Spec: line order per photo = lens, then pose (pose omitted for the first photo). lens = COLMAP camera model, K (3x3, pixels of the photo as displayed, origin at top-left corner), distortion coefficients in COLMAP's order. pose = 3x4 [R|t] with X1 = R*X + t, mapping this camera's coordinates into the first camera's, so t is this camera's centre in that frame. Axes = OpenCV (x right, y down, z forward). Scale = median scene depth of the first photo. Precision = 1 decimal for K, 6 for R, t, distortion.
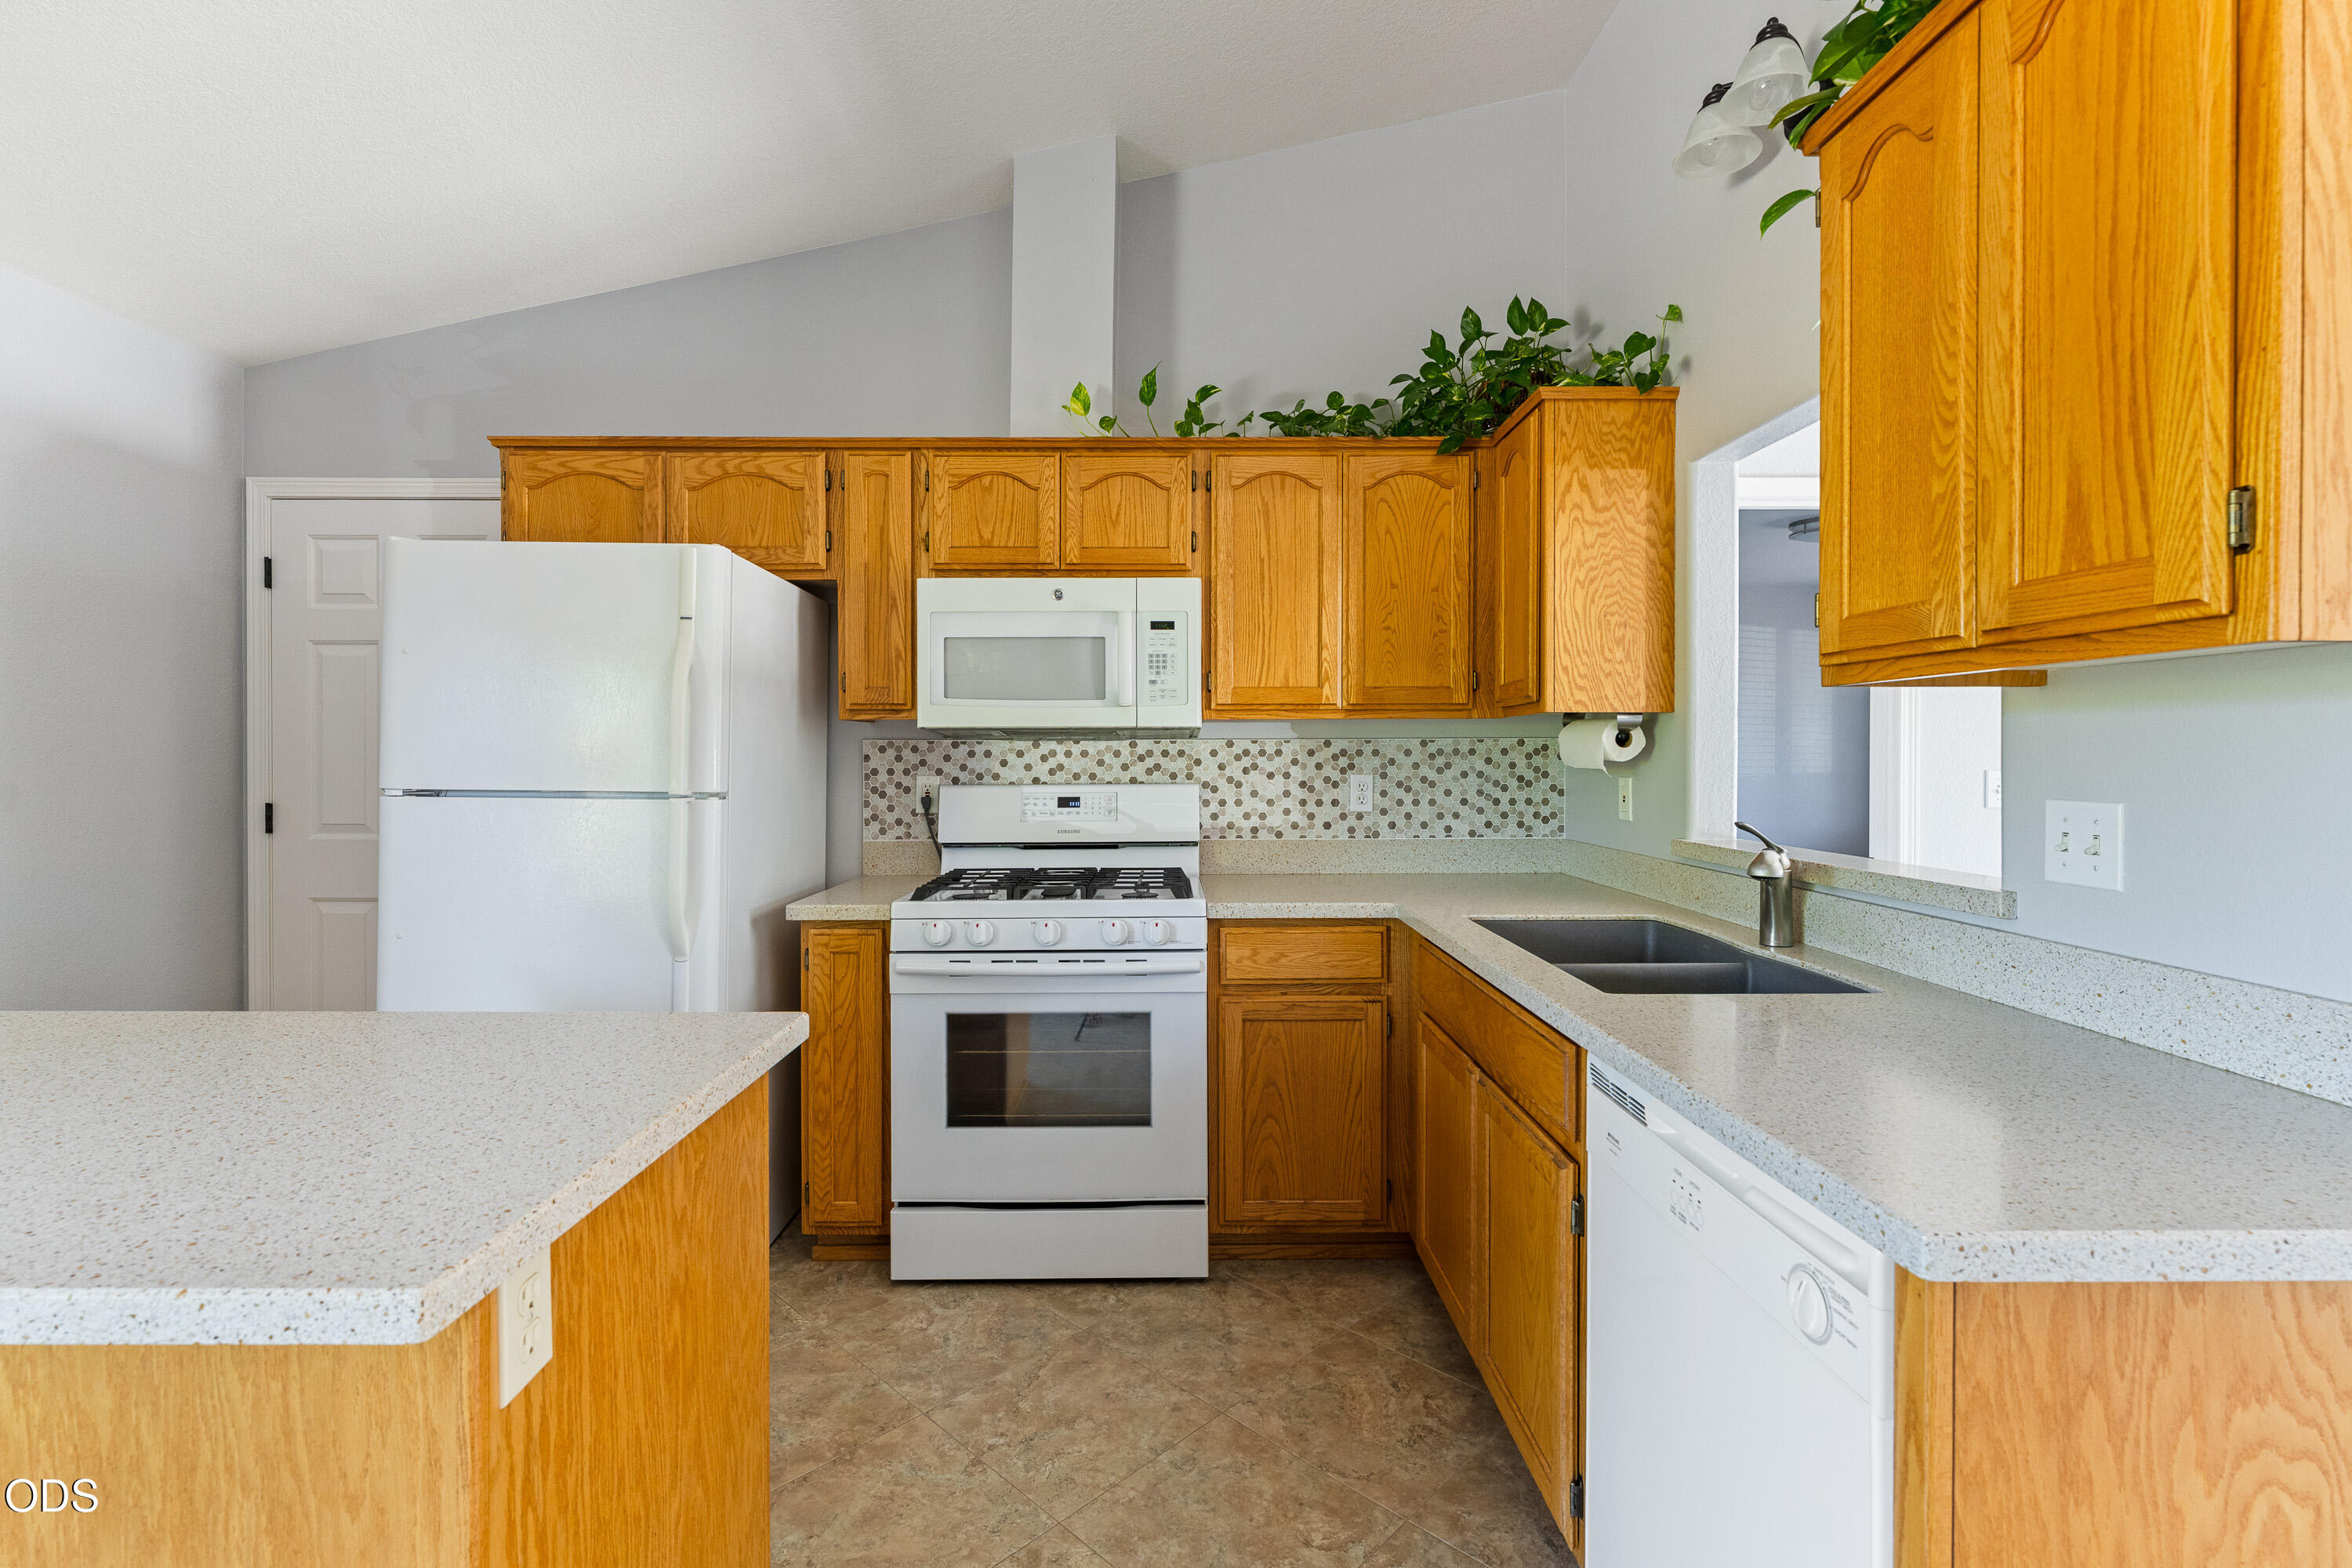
lens RADIAL K [[1051.9, 0, 1177.8], [0, 1051.9, 761.1], [0, 0, 1]] dist [-0.003764, -0.000965]
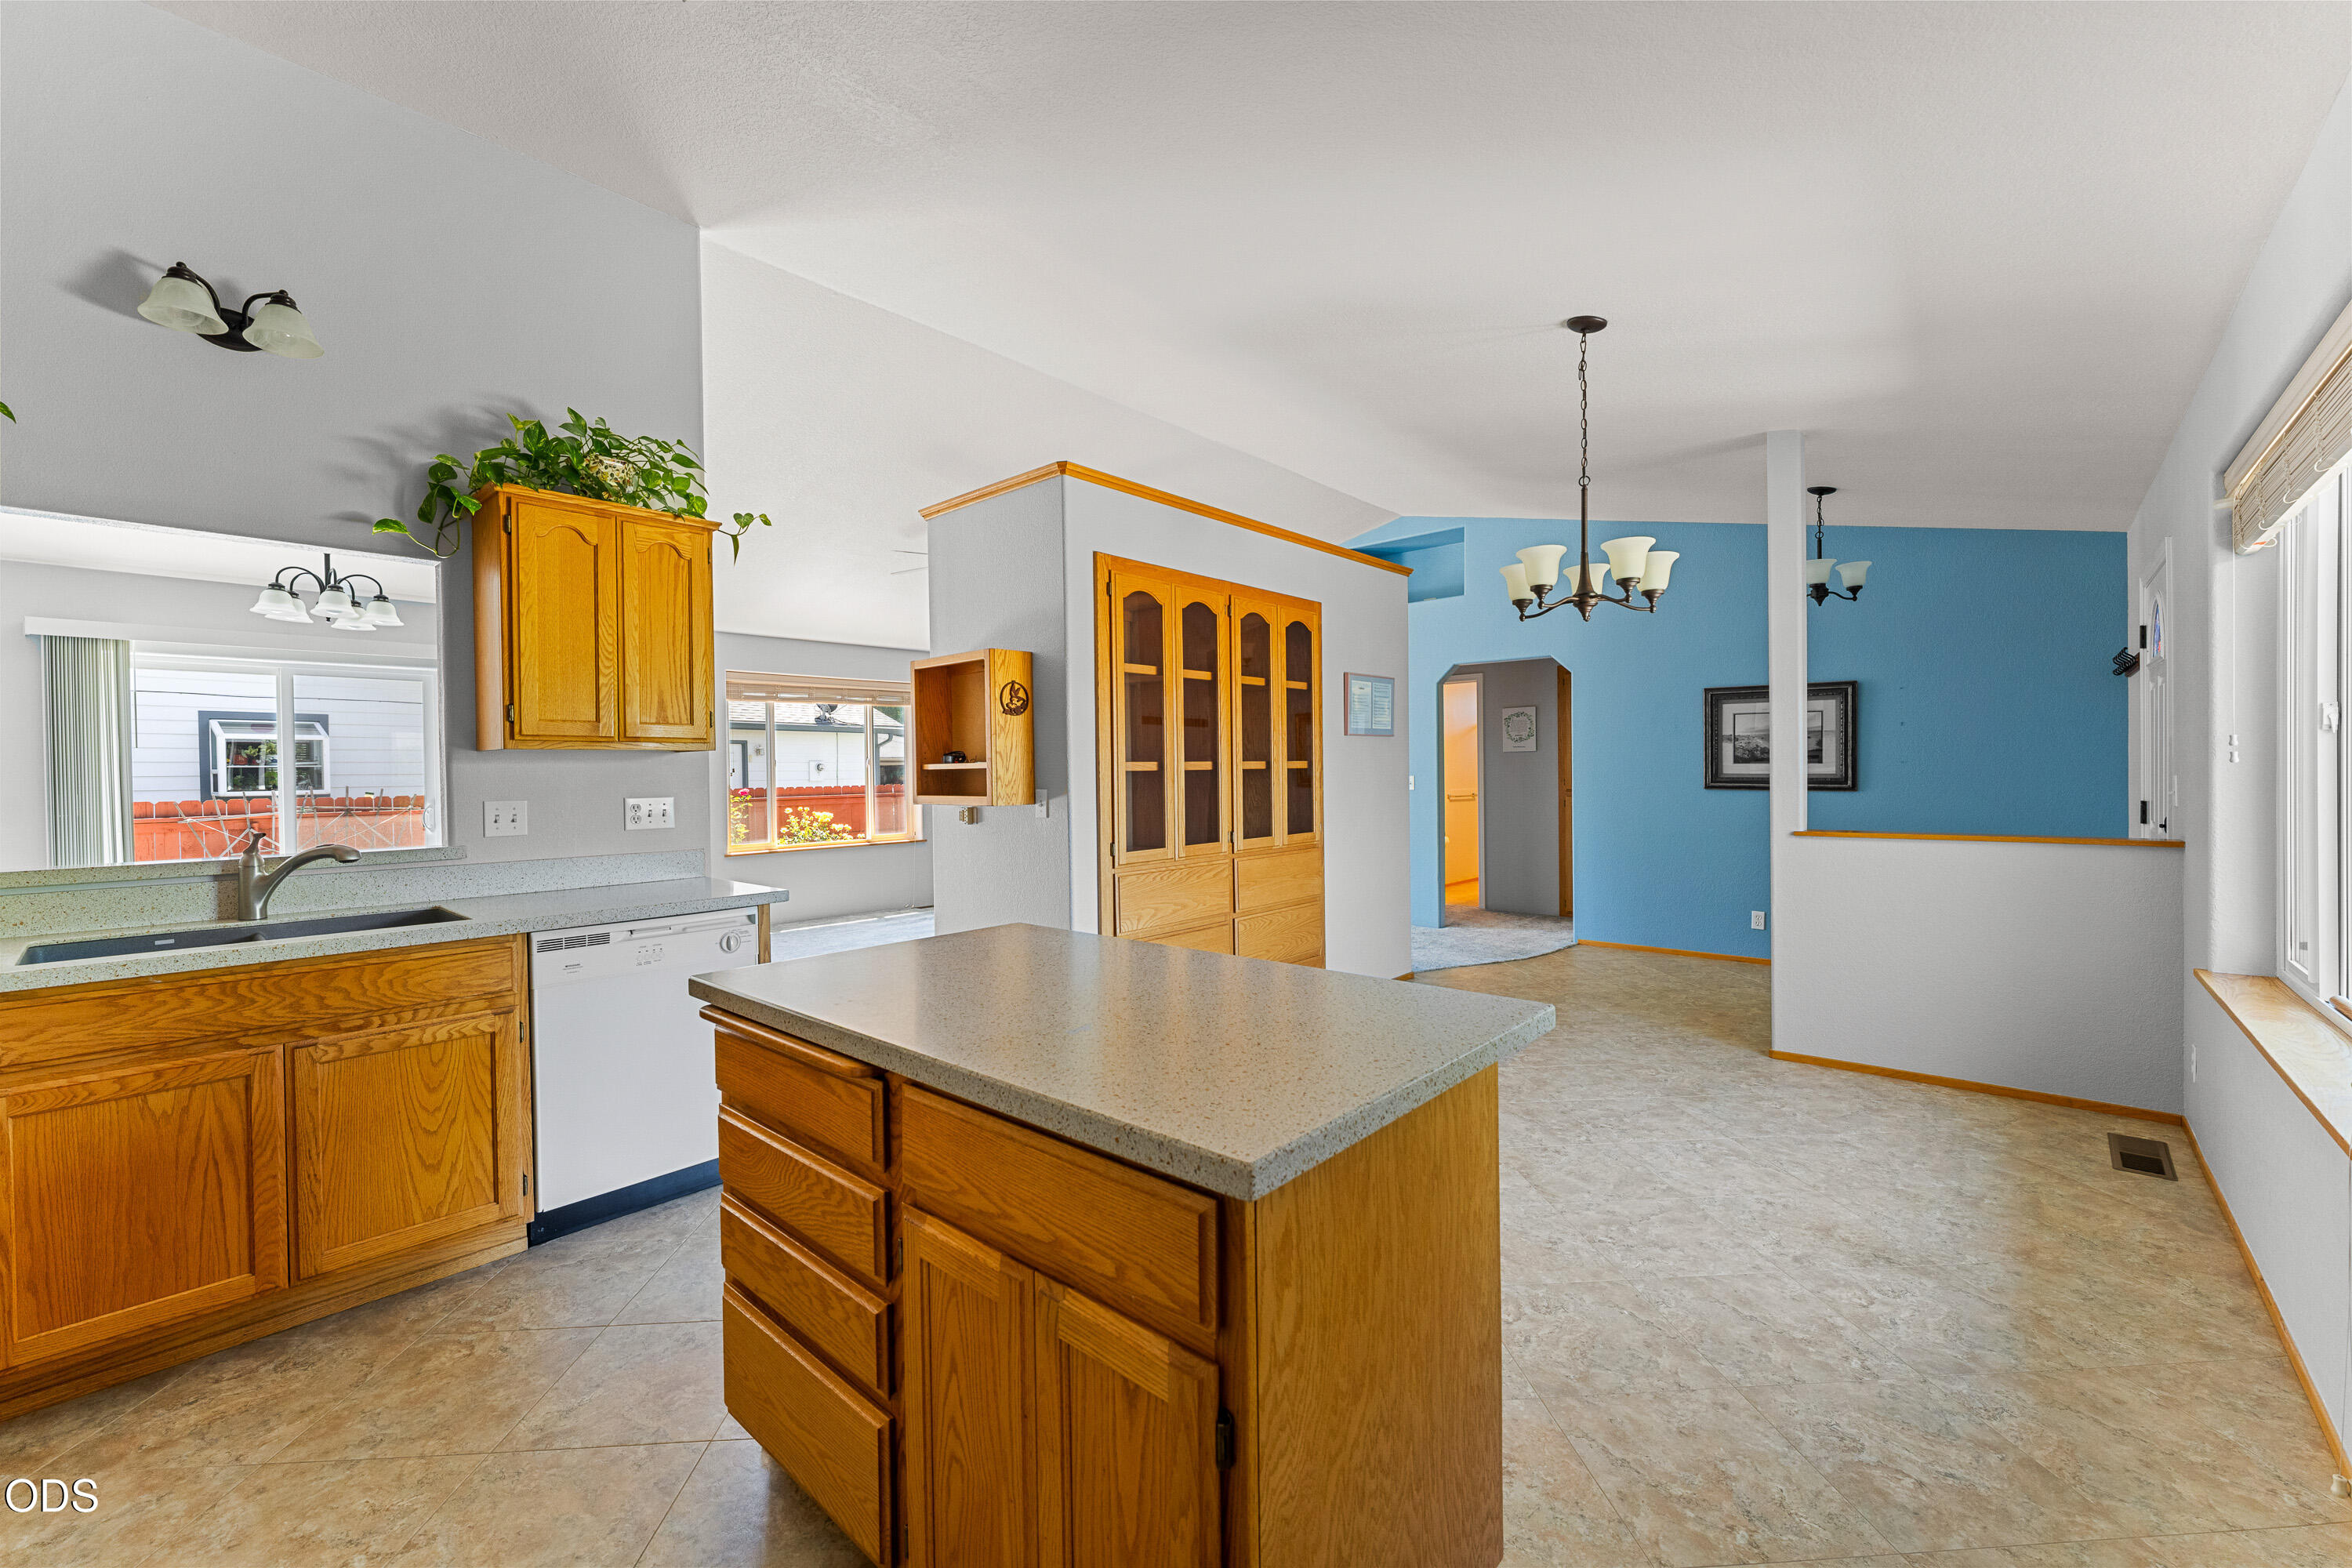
lens RADIAL K [[950.0, 0, 1163.2], [0, 950.0, 777.7], [0, 0, 1]] dist [-0.002263, 0.000182]
pose [[-0.734721, 0.006391, 0.678339, -0.835459], [0.017729, 0.999795, 0.009783, -0.004053], [-0.678137, 0.019215, -0.734684, 0.767834]]
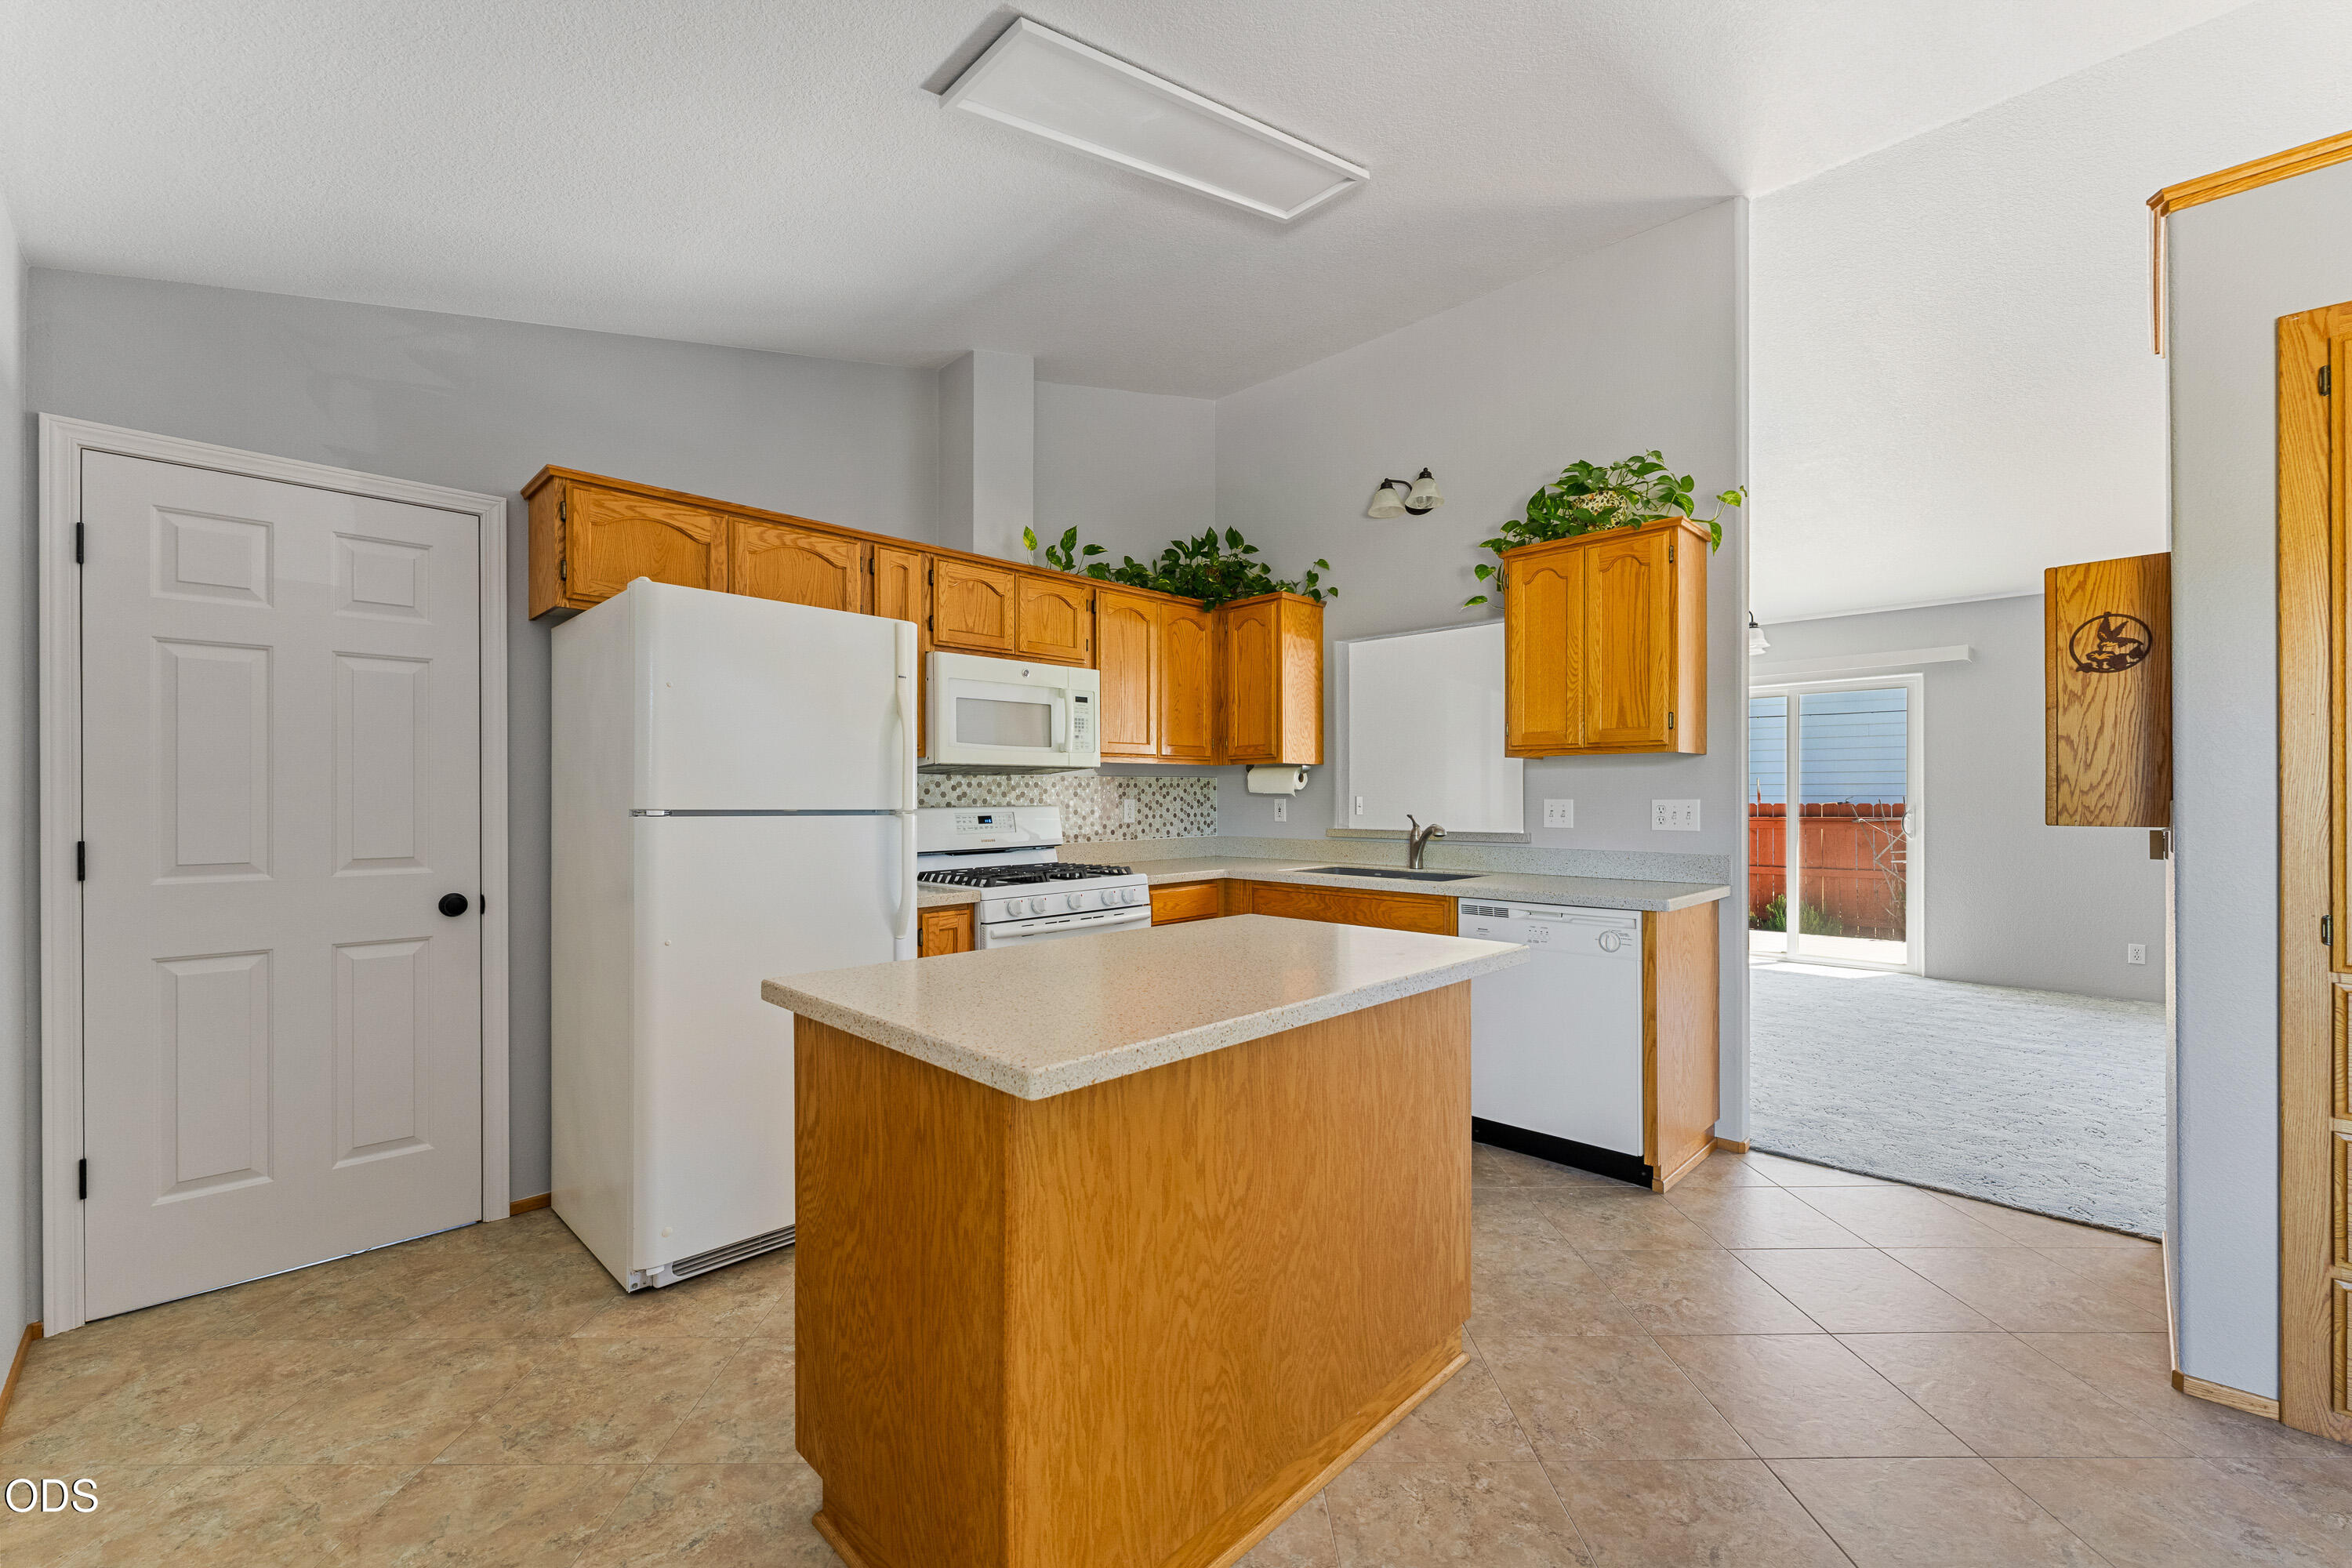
lens RADIAL K [[950.0, 0, 1177.2], [0, 950.0, 796.9], [0, 0, 1]] dist [-0.002263, 0.000182]
pose [[0.709902, -0.002340, 0.704296, -0.866752], [0.007321, 0.999965, -0.004056, 0.017539], [-0.704262, 0.008036, 0.709895, -0.068590]]
